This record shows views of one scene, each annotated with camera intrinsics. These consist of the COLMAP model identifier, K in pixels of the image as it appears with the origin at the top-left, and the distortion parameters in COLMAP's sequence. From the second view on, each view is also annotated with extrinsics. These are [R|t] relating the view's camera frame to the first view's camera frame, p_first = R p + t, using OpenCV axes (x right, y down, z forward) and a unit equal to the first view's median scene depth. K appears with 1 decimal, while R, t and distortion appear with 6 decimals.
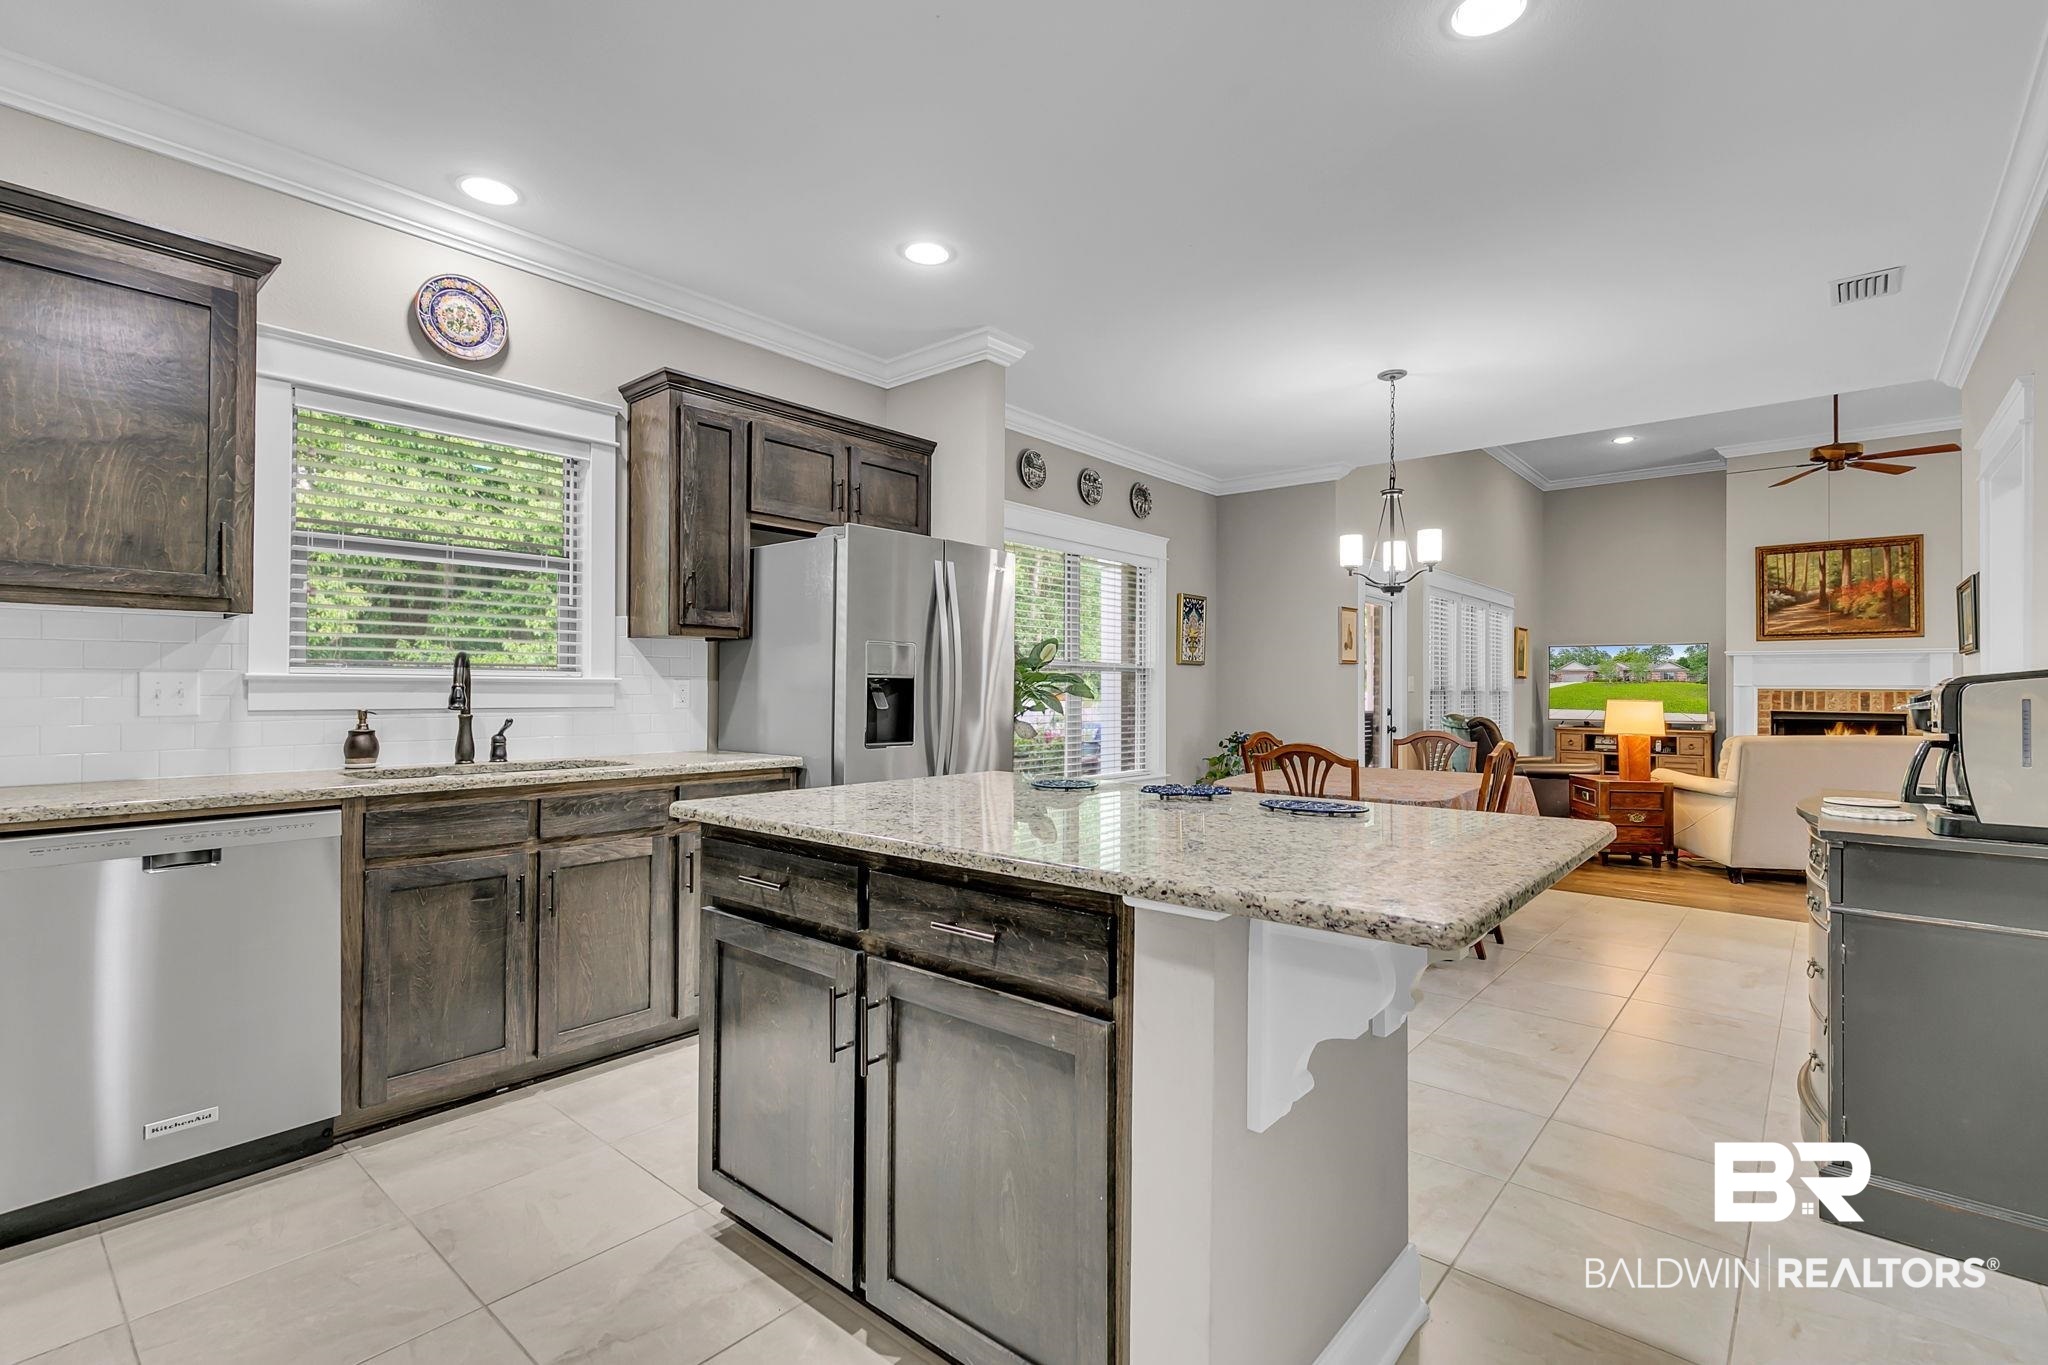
lens RADIAL K [[916.6, 0, 1023.2], [0, 916.6, 672.2], [0, 0, 1]] dist [0.005403, -0.000990]
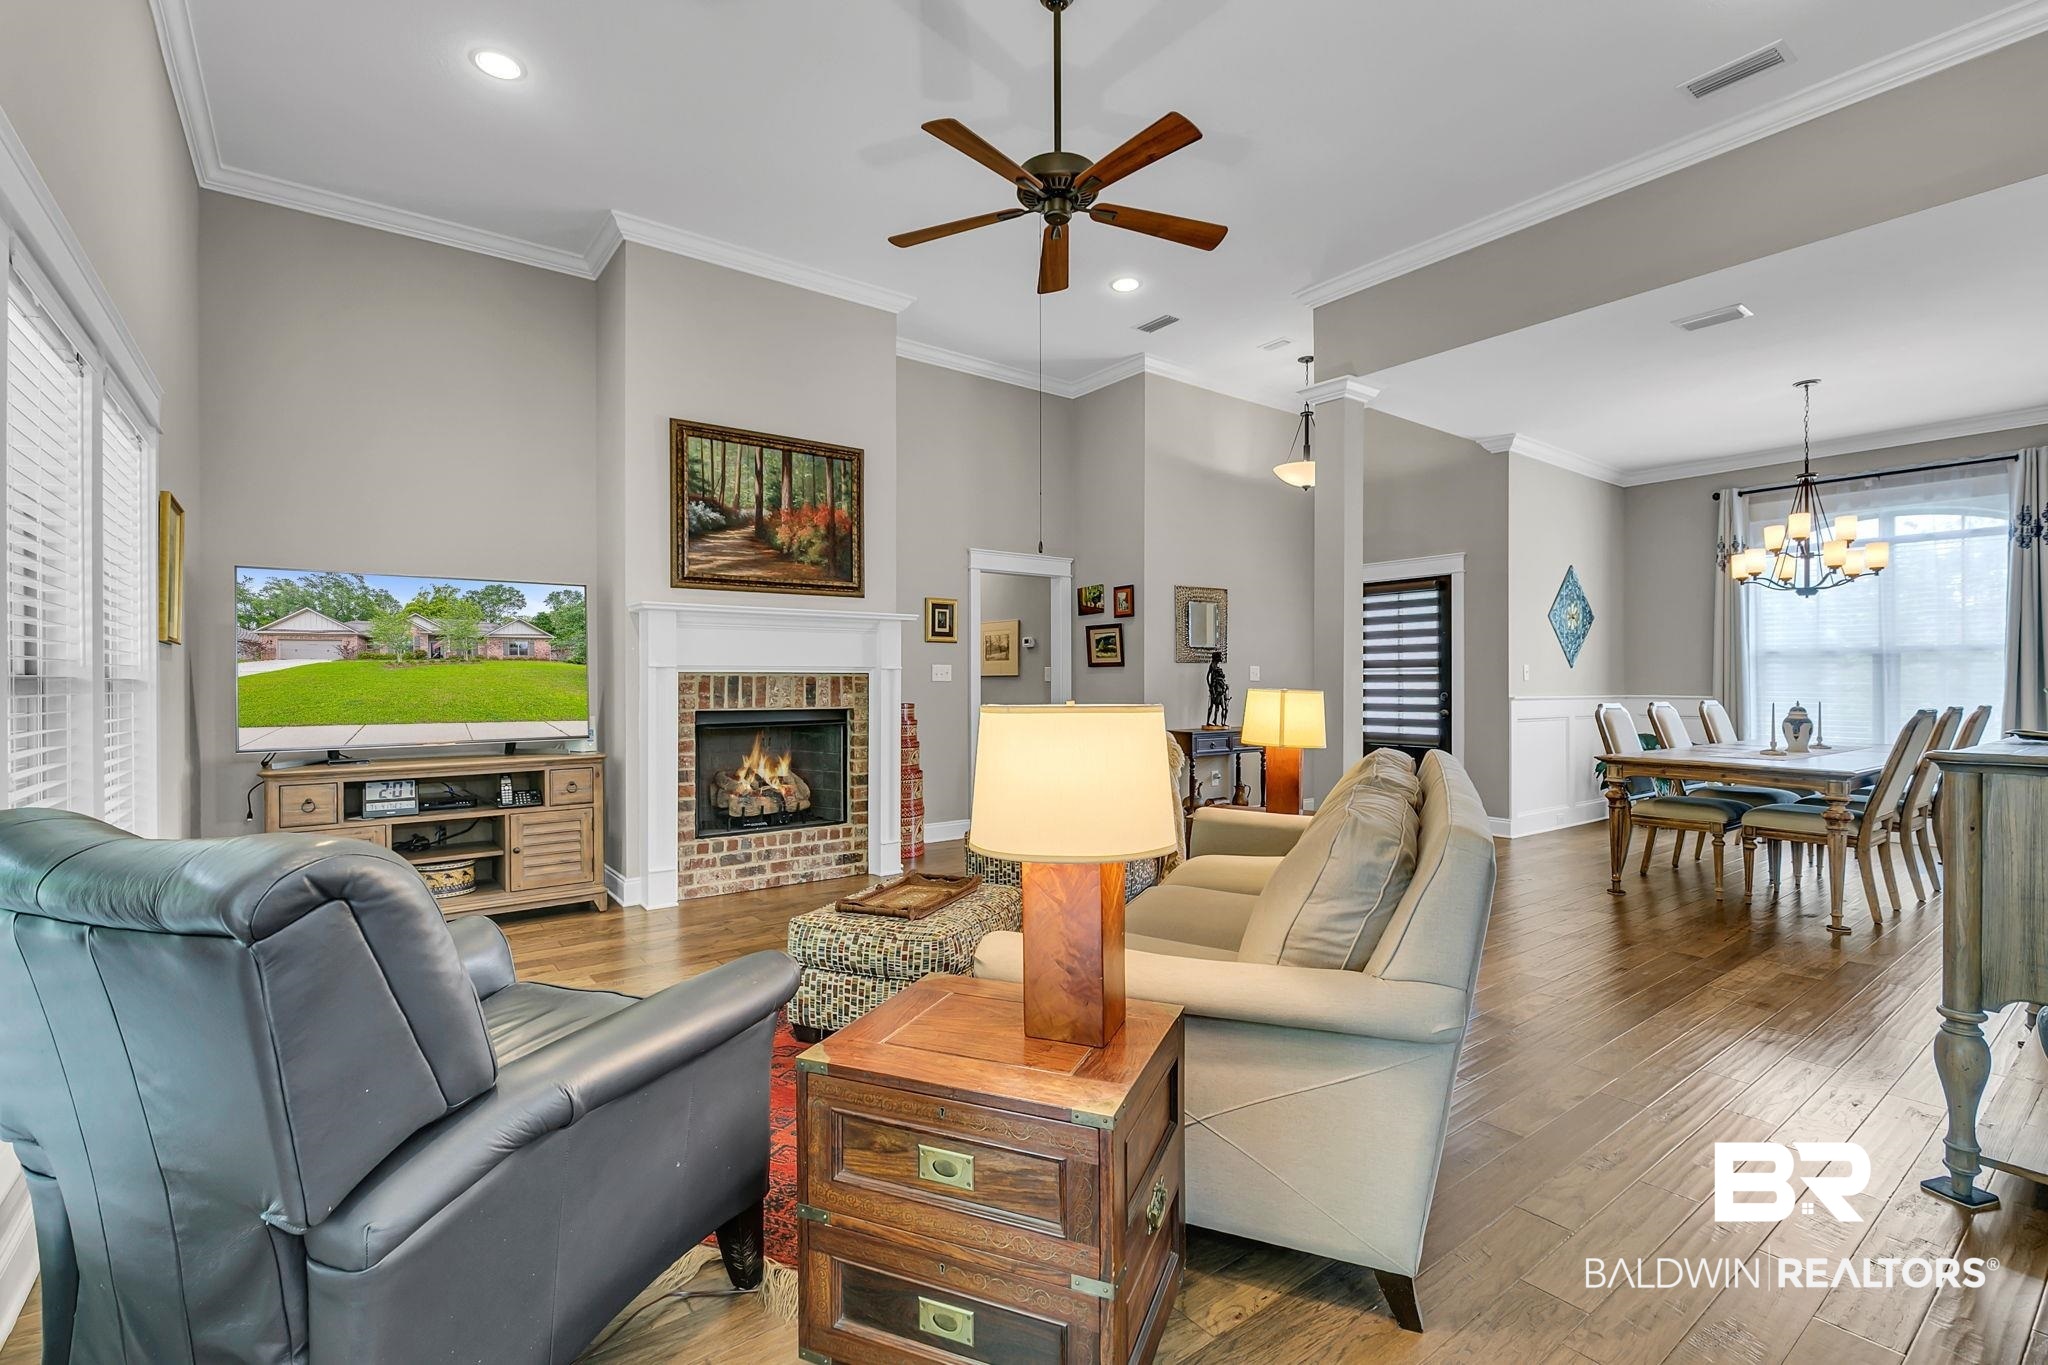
lens RADIAL K [[916.6, 0, 1015.5], [0, 916.6, 682.4], [0, 0, 1]] dist [0.005403, -0.000990]
pose [[0.205810, -0.009521, 0.978546, 0.313737], [-0.010520, 0.999873, 0.011941, 0.016099], [-0.978535, -0.012752, 0.205684, 0.724993]]
